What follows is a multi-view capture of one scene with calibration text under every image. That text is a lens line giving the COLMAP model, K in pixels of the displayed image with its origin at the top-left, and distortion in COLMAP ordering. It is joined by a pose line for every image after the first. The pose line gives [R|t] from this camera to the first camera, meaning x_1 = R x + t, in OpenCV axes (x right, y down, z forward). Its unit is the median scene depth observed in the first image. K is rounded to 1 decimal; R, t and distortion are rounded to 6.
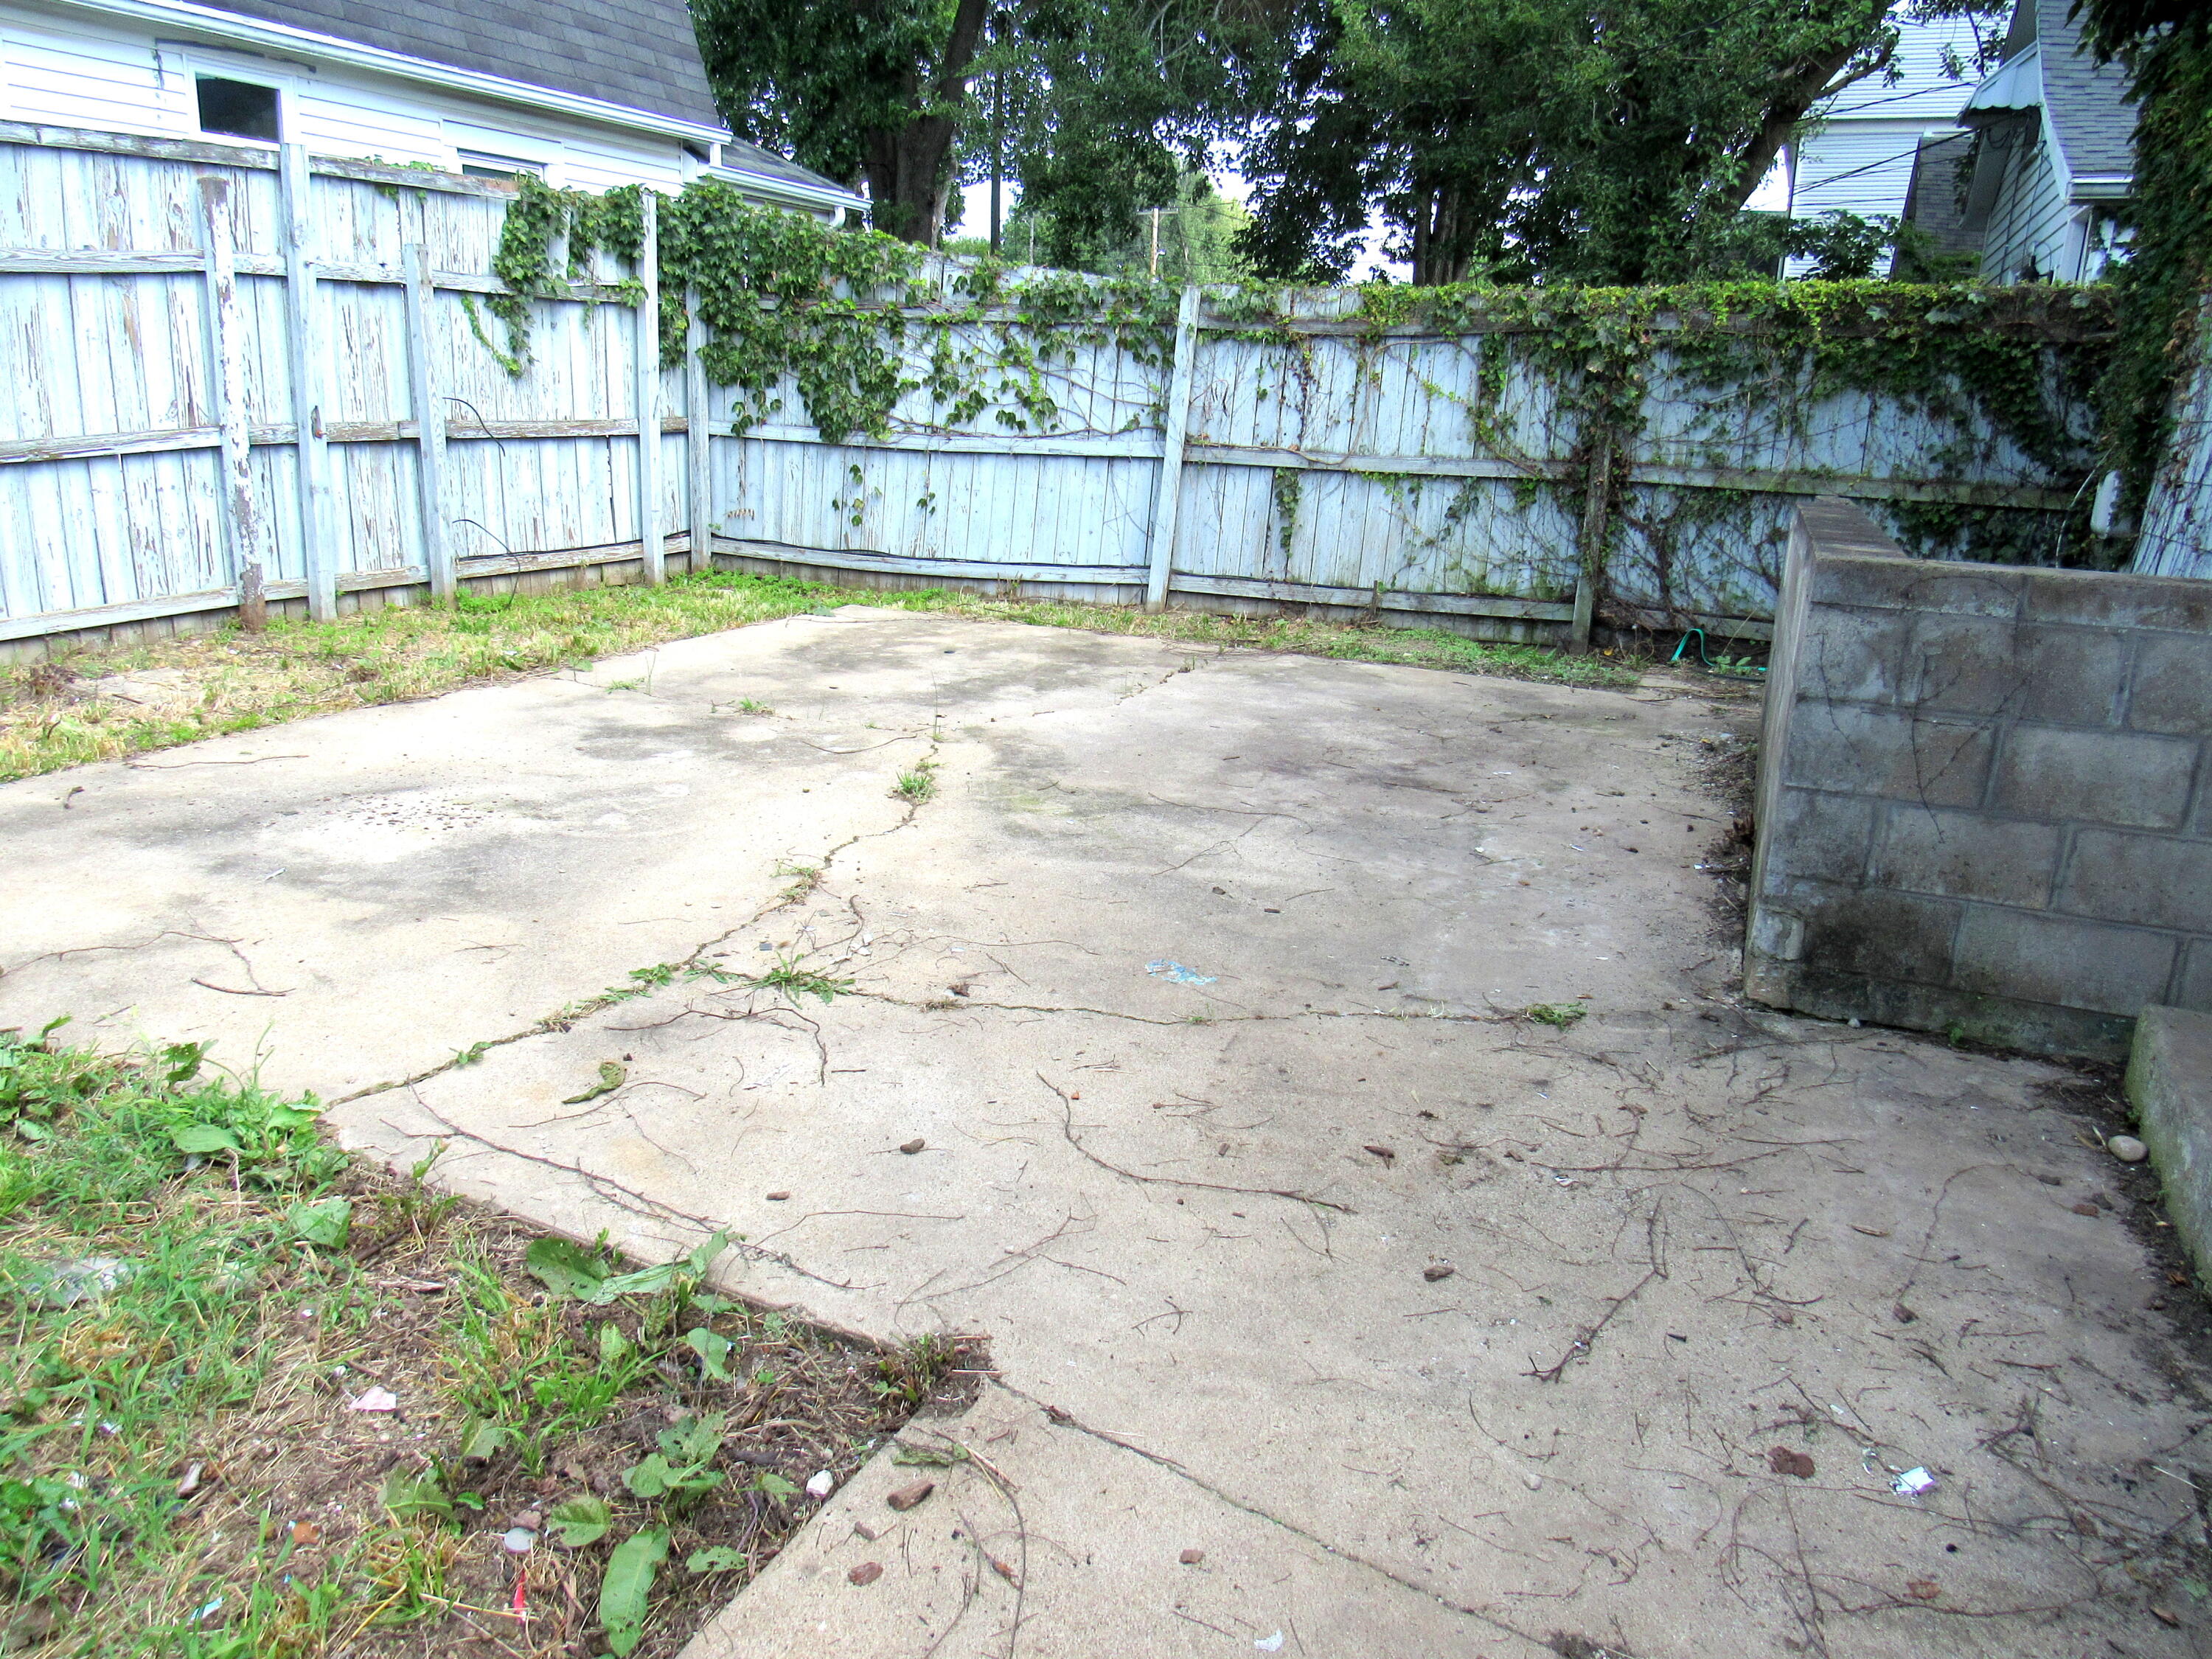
lens RADIAL K [[1643.2, 0, 1106.0], [0, 1643.2, 829.5], [0, 0, 1]] dist [-0.029999, 0.008520]
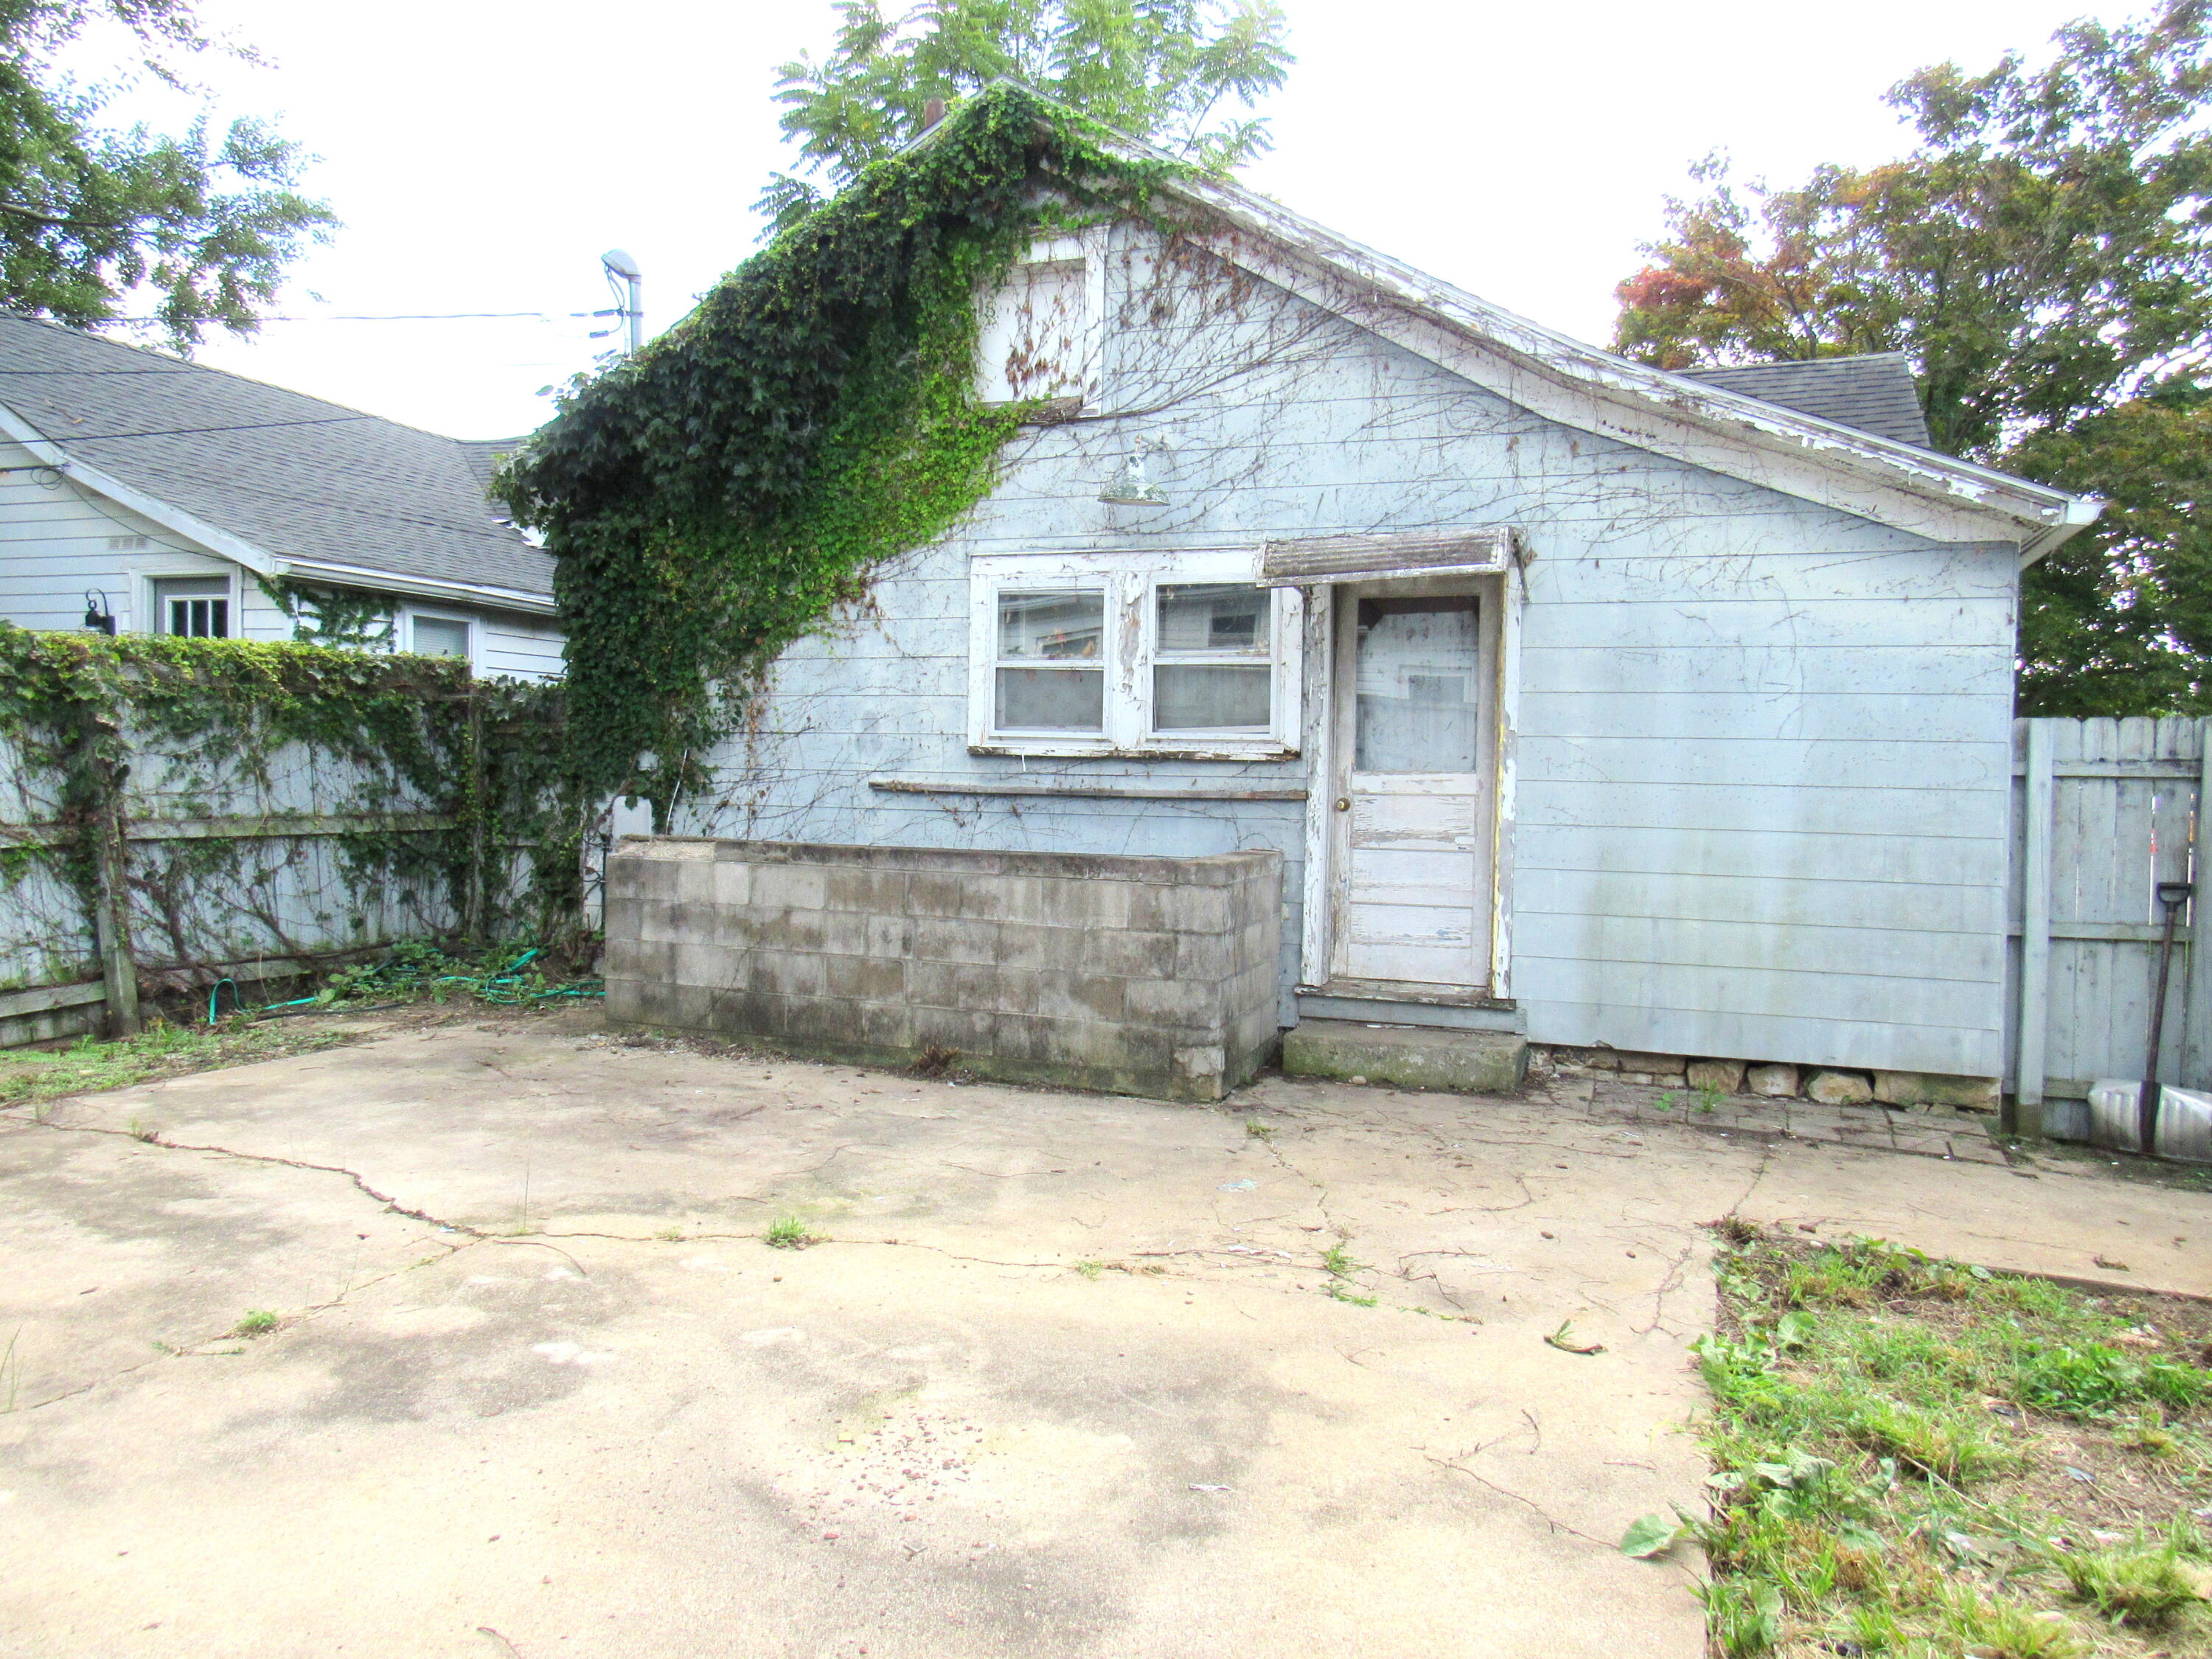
lens RADIAL K [[1643.2, 0, 1106.0], [0, 1643.2, 829.5], [0, 0, 1]] dist [-0.029999, 0.008520]
pose [[-0.095402, -0.082571, 0.992008, -0.694252], [0.228138, 0.968215, 0.102531, -0.202048], [-0.968944, 0.236096, -0.073532, 0.576960]]
